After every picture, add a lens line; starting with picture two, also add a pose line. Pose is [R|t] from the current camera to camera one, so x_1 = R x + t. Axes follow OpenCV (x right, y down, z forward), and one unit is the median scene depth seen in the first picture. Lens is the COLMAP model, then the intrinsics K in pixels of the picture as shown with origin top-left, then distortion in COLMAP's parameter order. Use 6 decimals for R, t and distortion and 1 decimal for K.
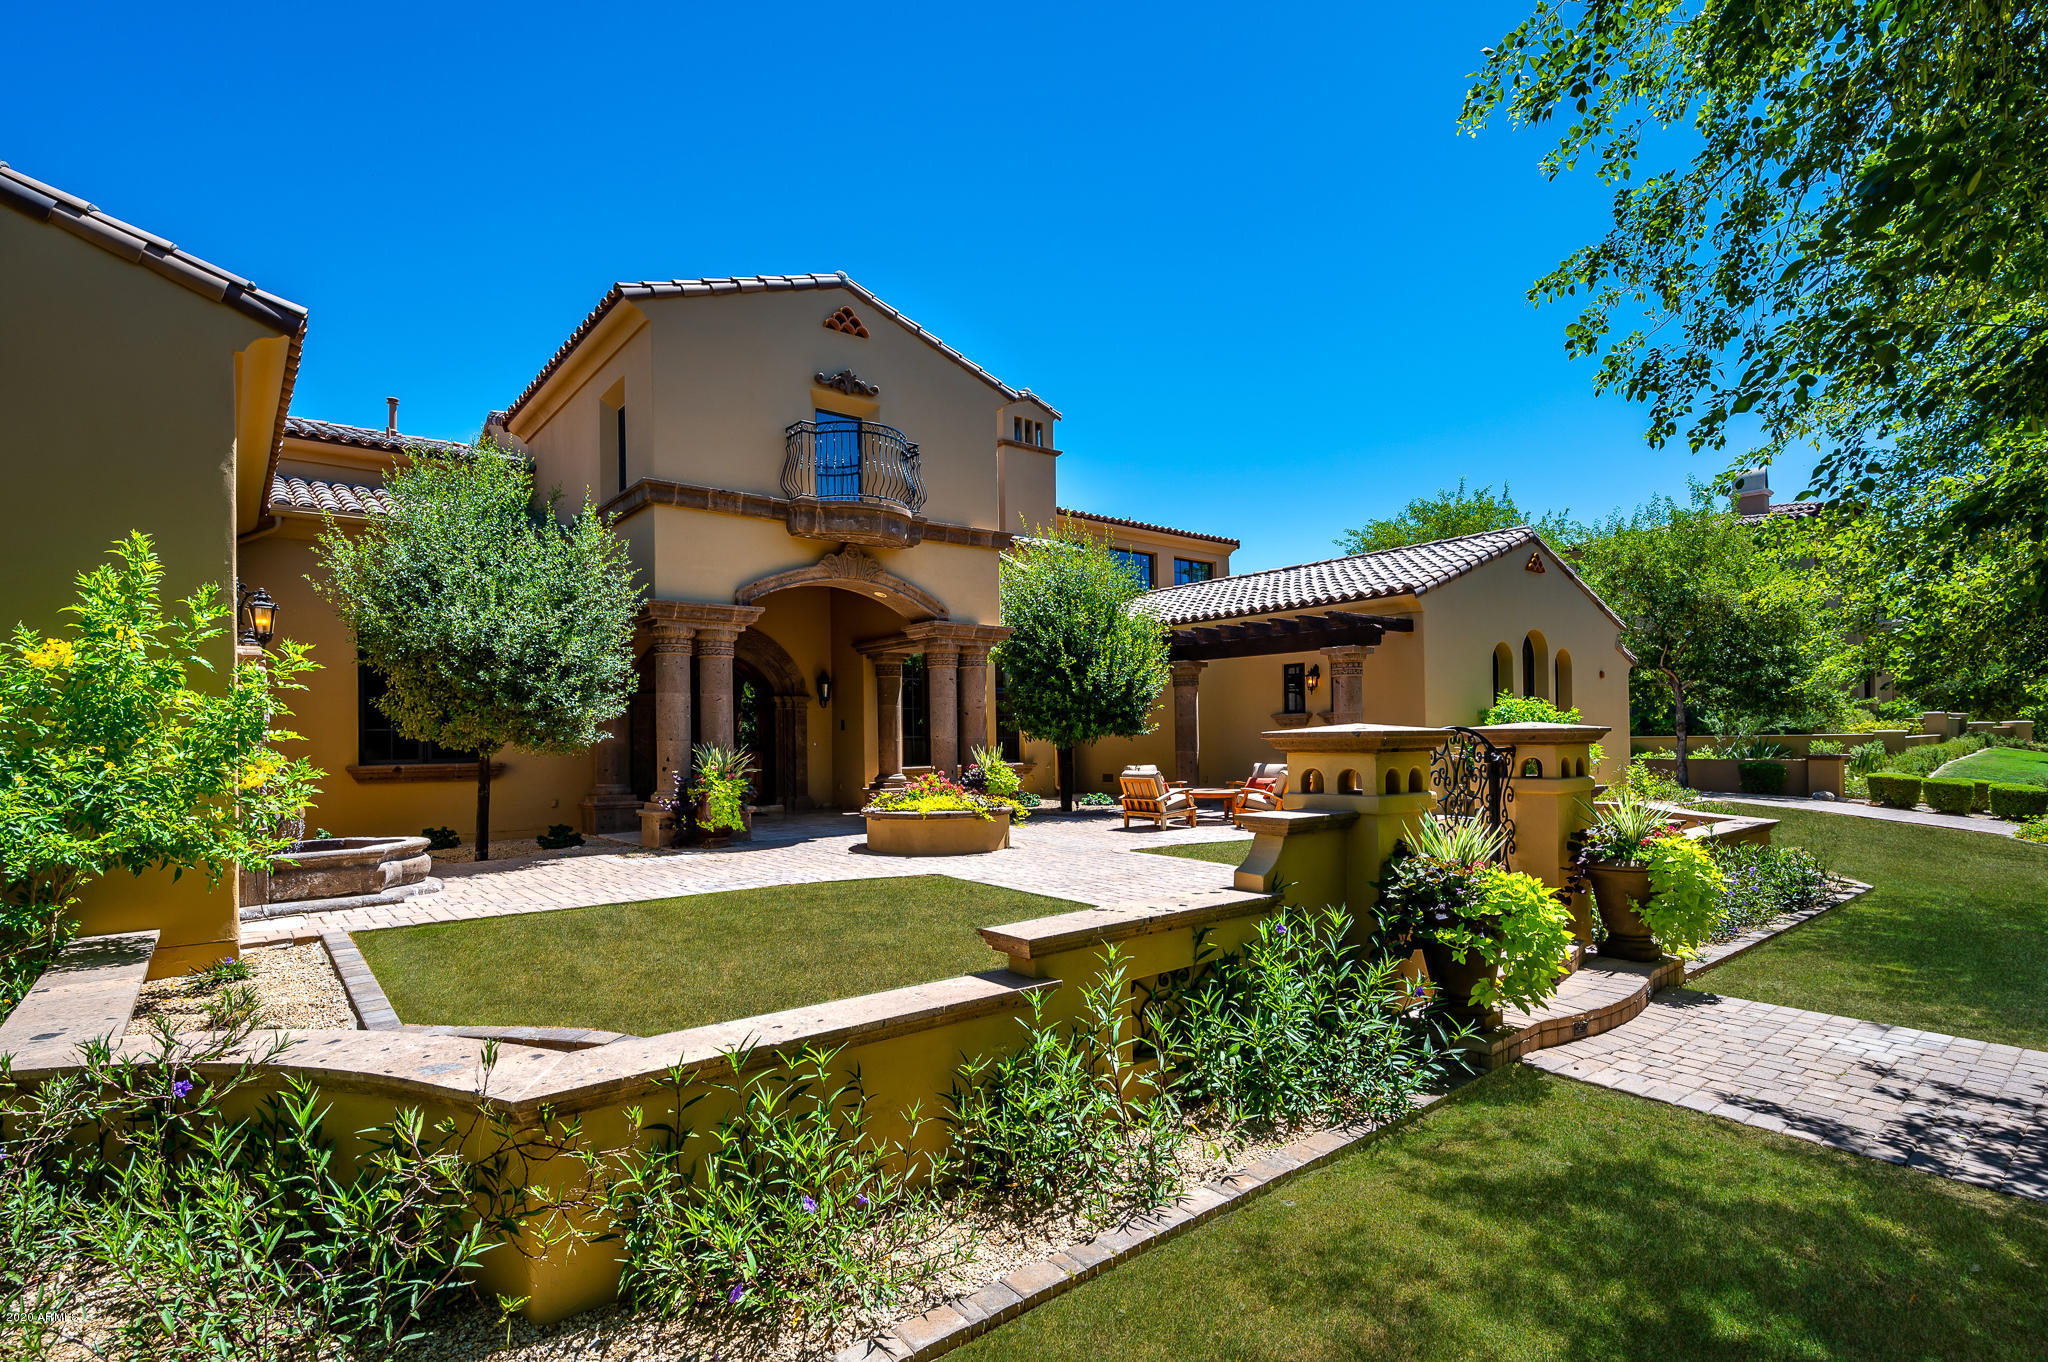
lens RADIAL K [[991.3, 0, 1024.5], [0, 991.3, 730.4], [0, 0, 1]] dist [0.023424, 0.000020]
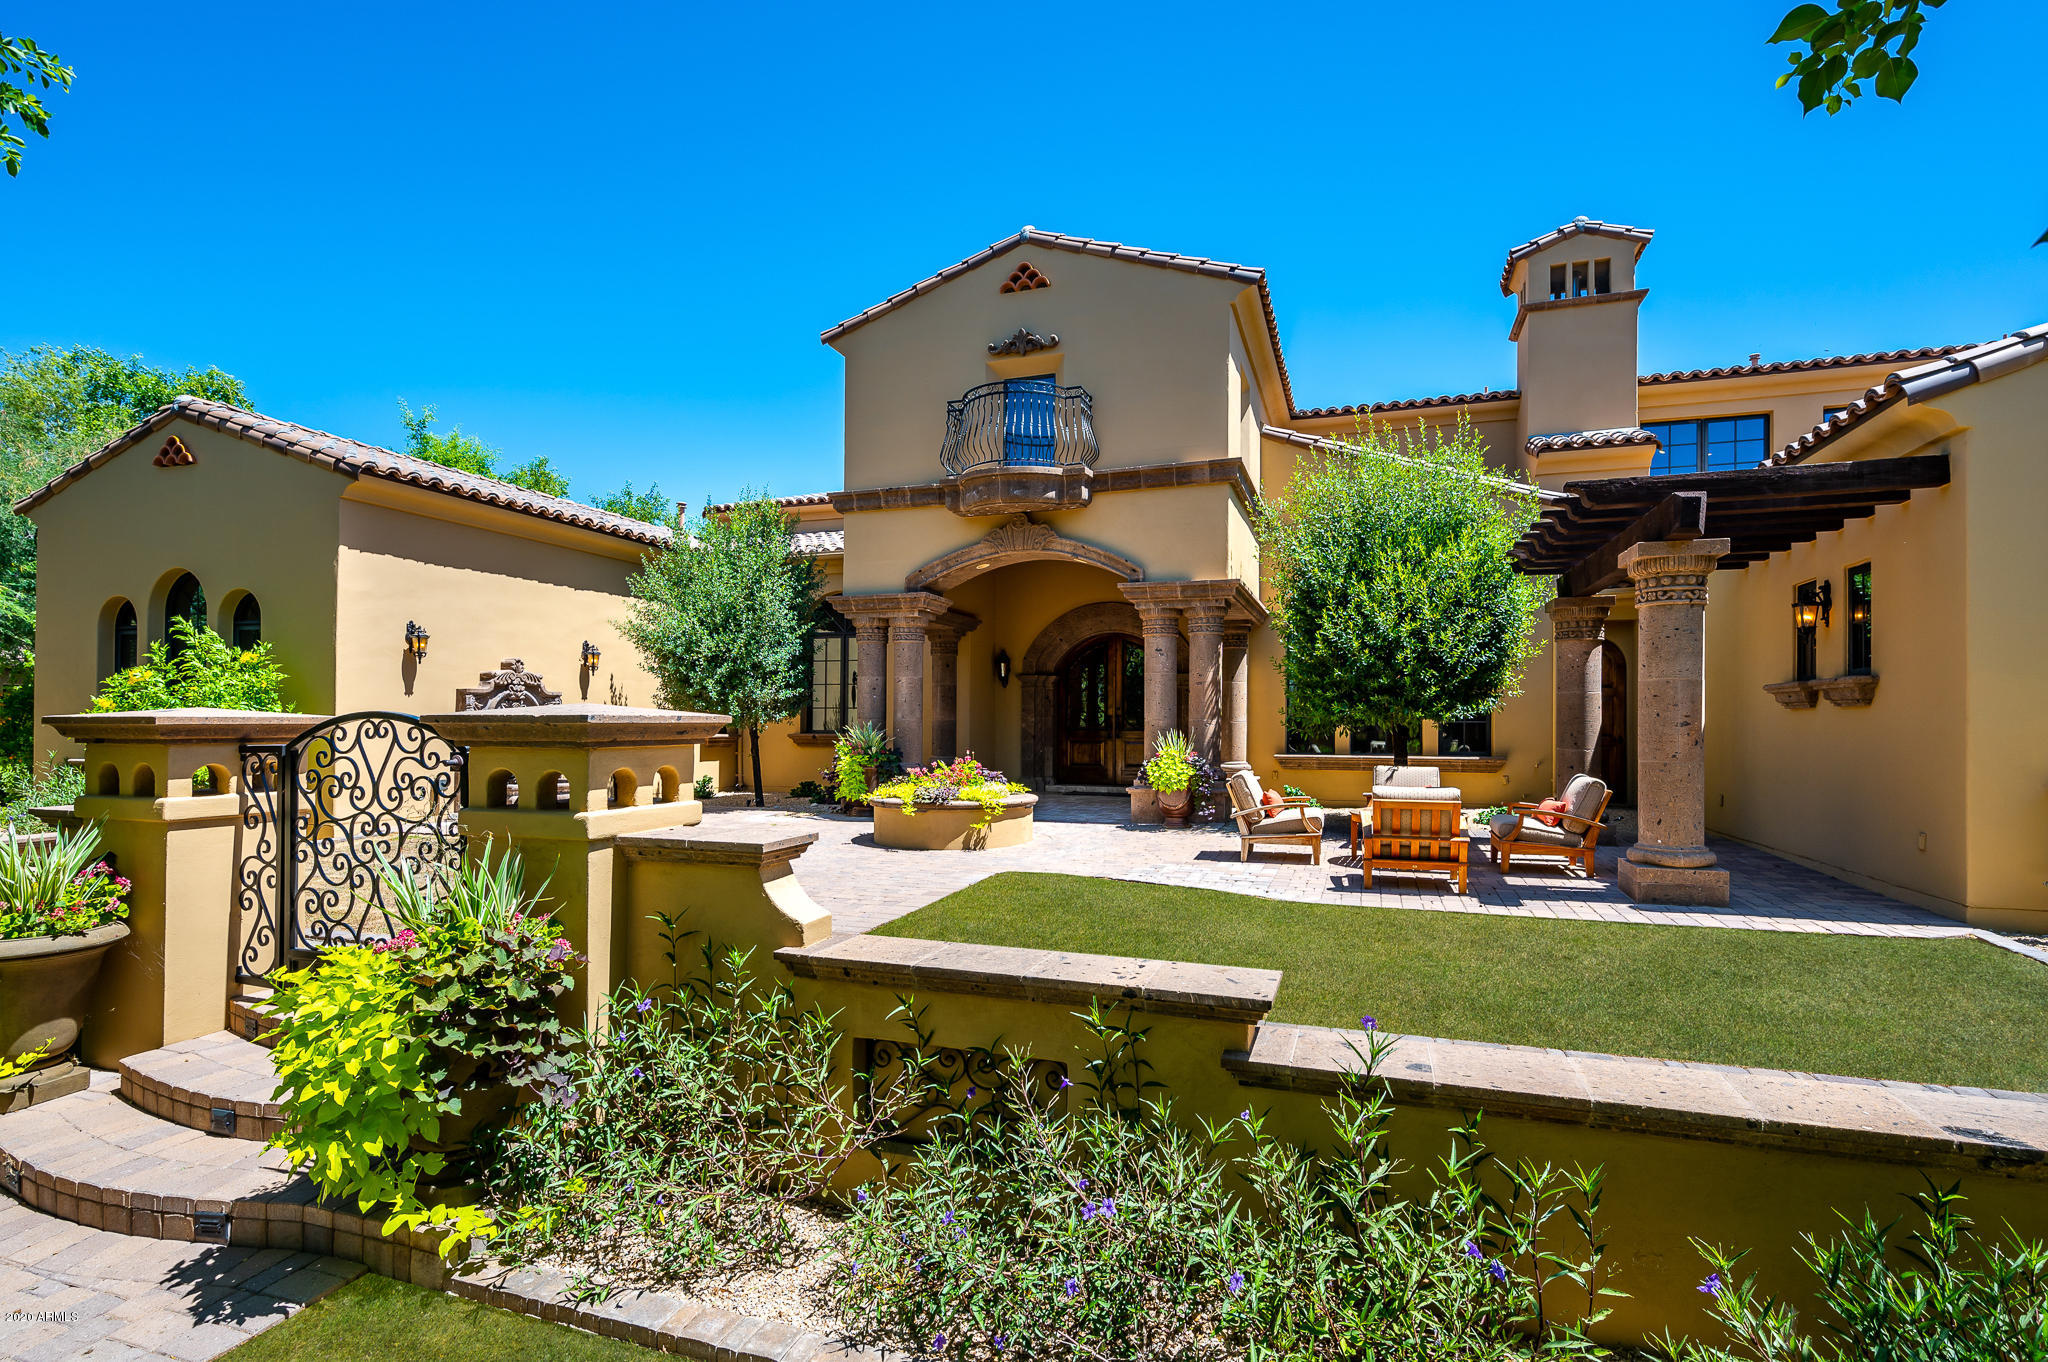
lens RADIAL K [[968.8, 0, 1027.8], [0, 968.8, 709.5], [0, 0, 1]] dist [0.019402, 0.000003]
pose [[0.538590, 0.002963, -0.842562, 0.601827], [-0.003126, 0.999994, 0.001519, -0.003169], [0.842562, 0.001816, 0.538597, 0.507878]]
